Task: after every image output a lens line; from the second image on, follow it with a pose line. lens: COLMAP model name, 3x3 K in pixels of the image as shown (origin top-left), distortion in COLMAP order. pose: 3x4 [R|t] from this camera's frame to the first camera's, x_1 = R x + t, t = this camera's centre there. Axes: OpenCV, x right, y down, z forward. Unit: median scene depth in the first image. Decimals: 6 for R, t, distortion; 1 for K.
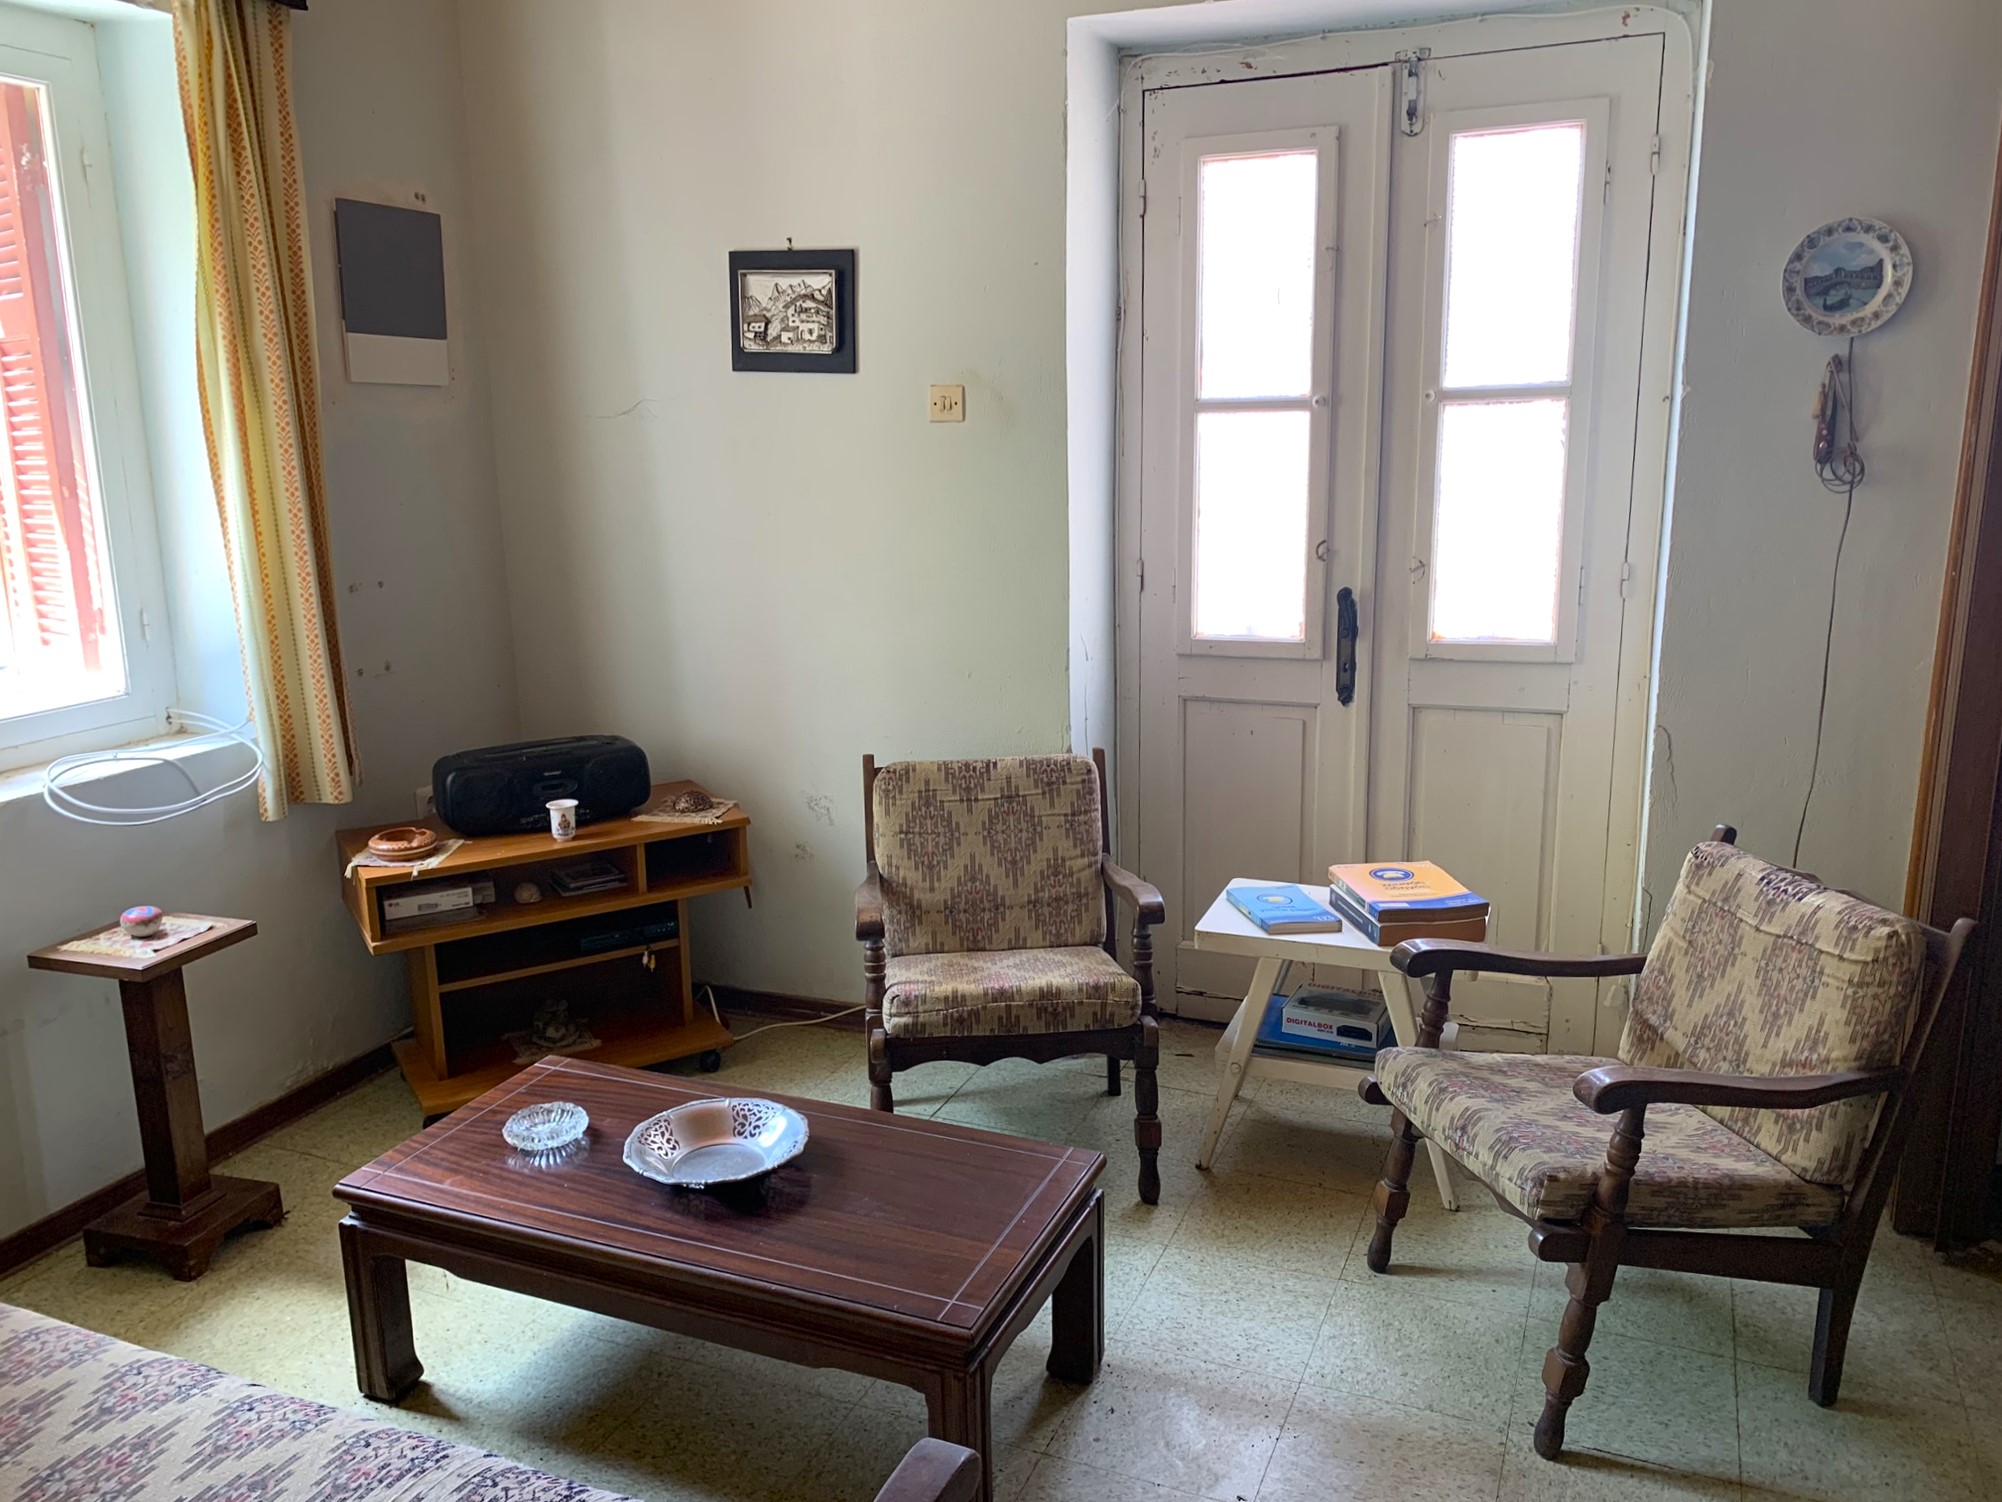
lens RADIAL K [[1588.1, 0, 1001.0], [0, 1588.1, 751.0], [0, 0, 1]] dist [0.005696, 0.012829]
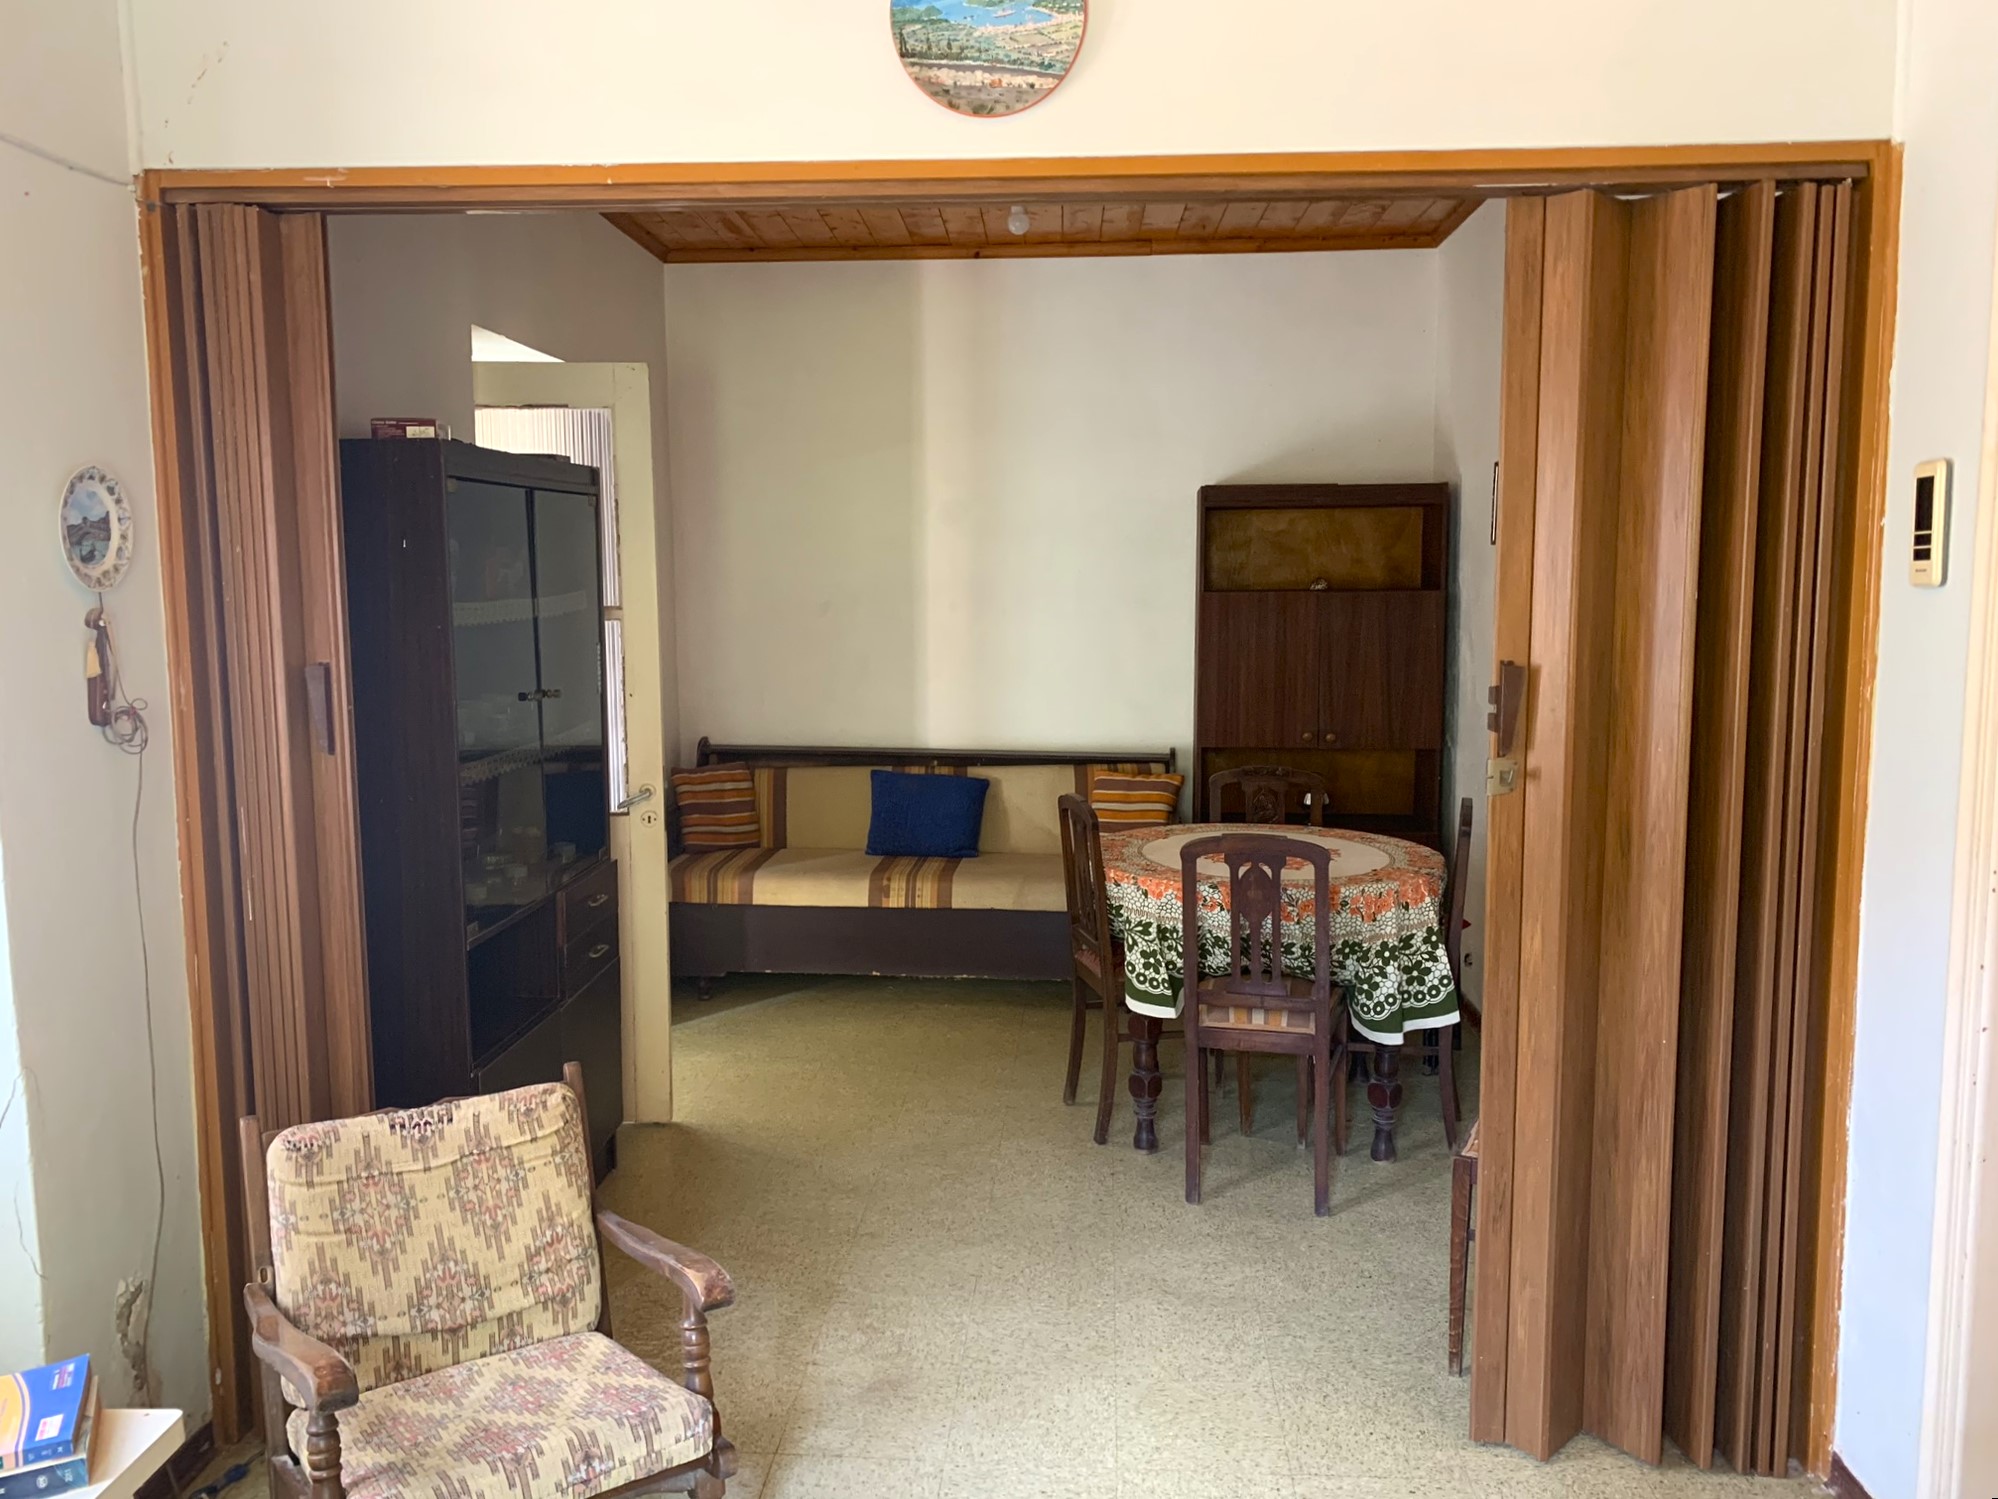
lens RADIAL K [[1585.0, 0, 999.0], [0, 1585.0, 749.5], [0, 0, 1]] dist [0.005696, 0.012829]
pose [[-0.324926, -0.089346, 0.941510, -0.545239], [0.219272, 0.961283, 0.166896, -0.224171], [-0.919969, 0.260676, -0.292754, 0.865980]]
